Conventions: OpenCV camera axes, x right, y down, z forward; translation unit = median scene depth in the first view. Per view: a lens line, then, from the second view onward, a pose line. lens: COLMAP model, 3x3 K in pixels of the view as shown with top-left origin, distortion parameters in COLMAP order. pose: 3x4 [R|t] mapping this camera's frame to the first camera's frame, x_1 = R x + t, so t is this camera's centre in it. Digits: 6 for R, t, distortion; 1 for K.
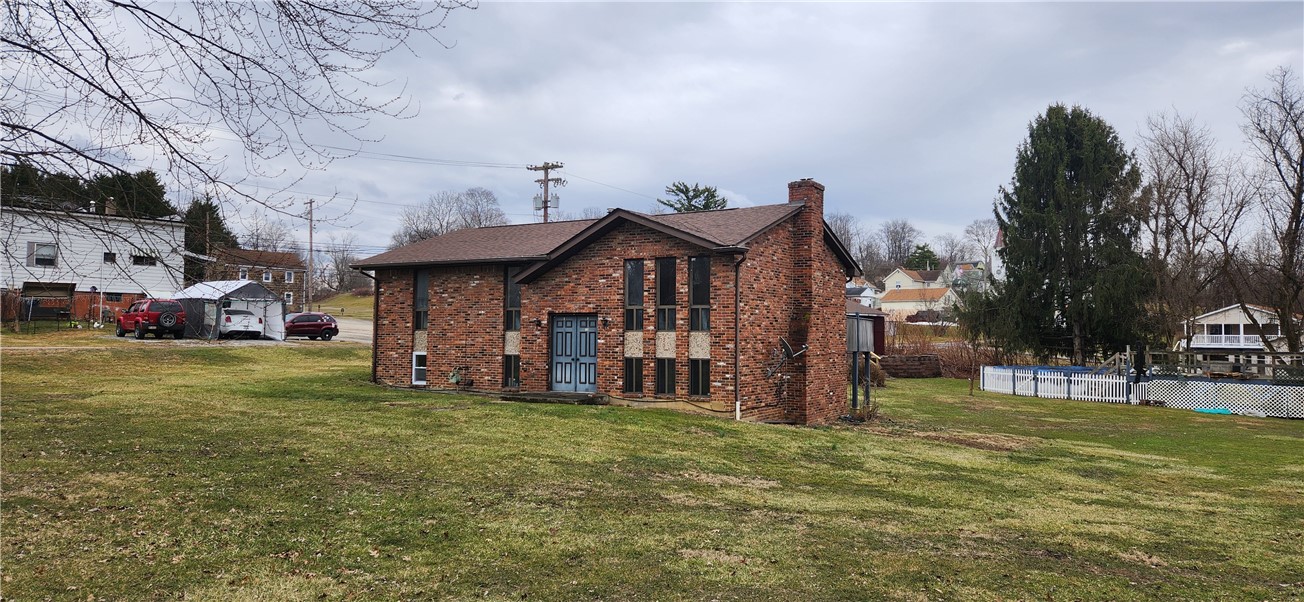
lens RADIAL K [[866.8, 0, 659.0], [0, 866.8, 293.4], [0, 0, 1]] dist [0.097347, -0.083258]
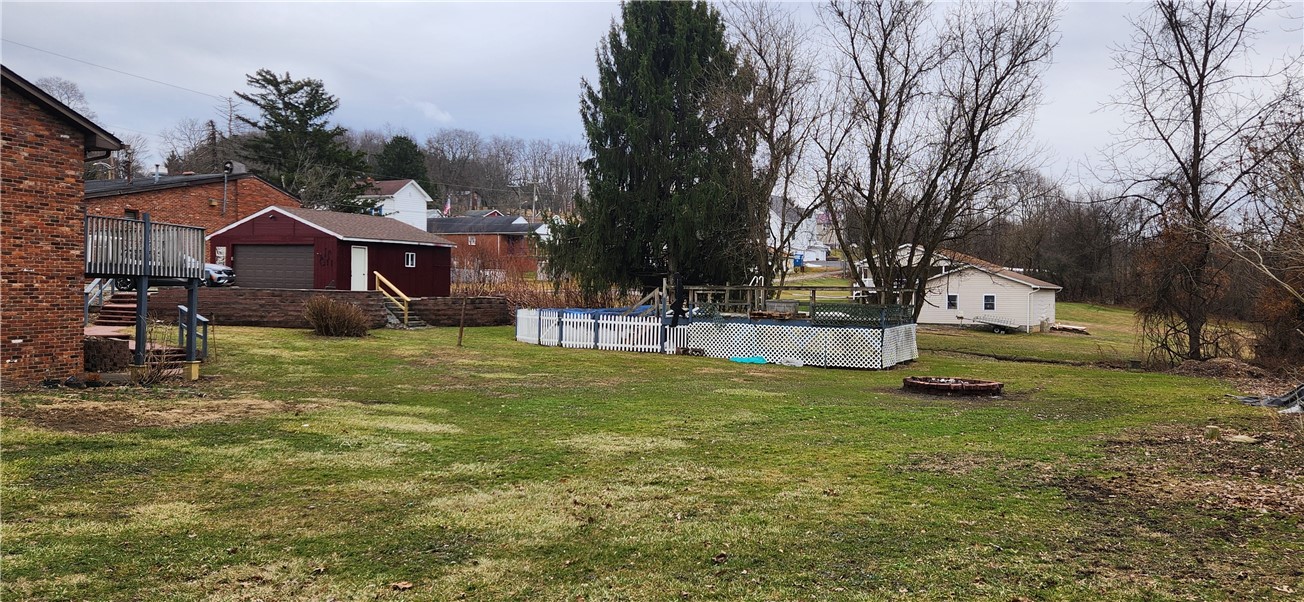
lens RADIAL K [[1016.8, 0, 655.7], [0, 1016.8, 290.1], [0, 0, 1]] dist [0.099454, -0.102993]
pose [[0.966592, 0.004445, 0.256281, 0.468603], [-0.017404, 0.998680, 0.048321, 0.041652], [-0.255727, -0.051167, 0.965394, 0.225427]]
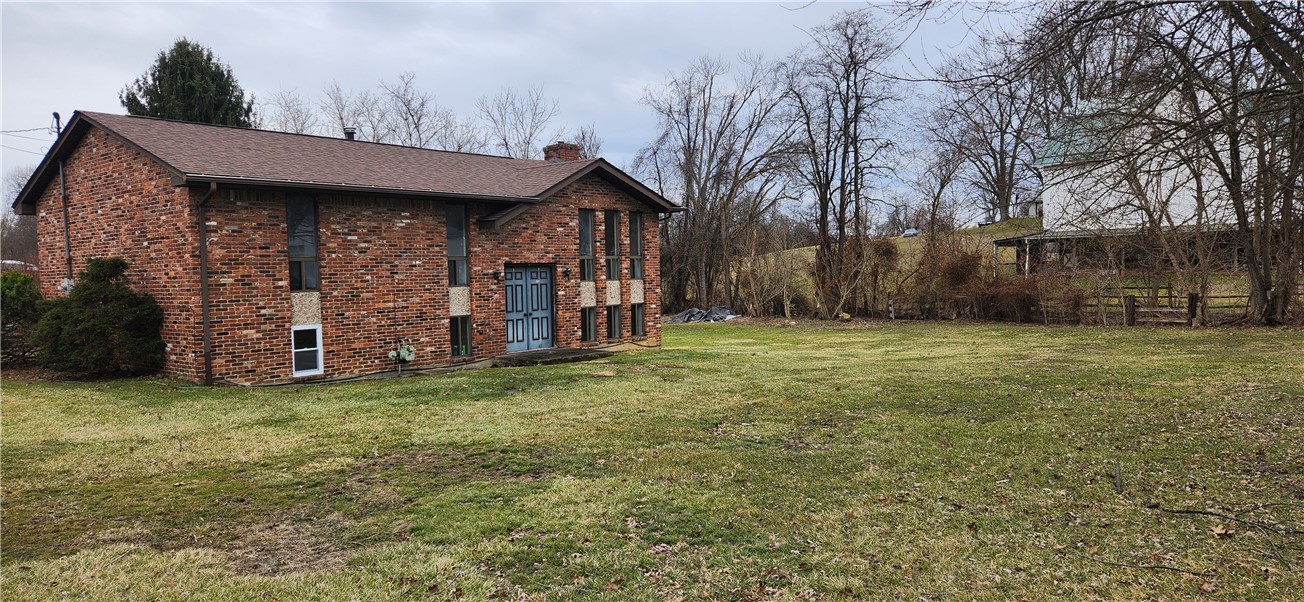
lens RADIAL K [[861.6, 0, 665.4], [0, 861.6, 307.2], [0, 0, 1]] dist [0.102665, -0.093168]
pose [[0.165200, -0.057609, 0.984576, -0.919182], [-0.024231, 0.997754, 0.062445, 0.008168], [-0.985962, -0.034173, 0.163433, 0.680568]]
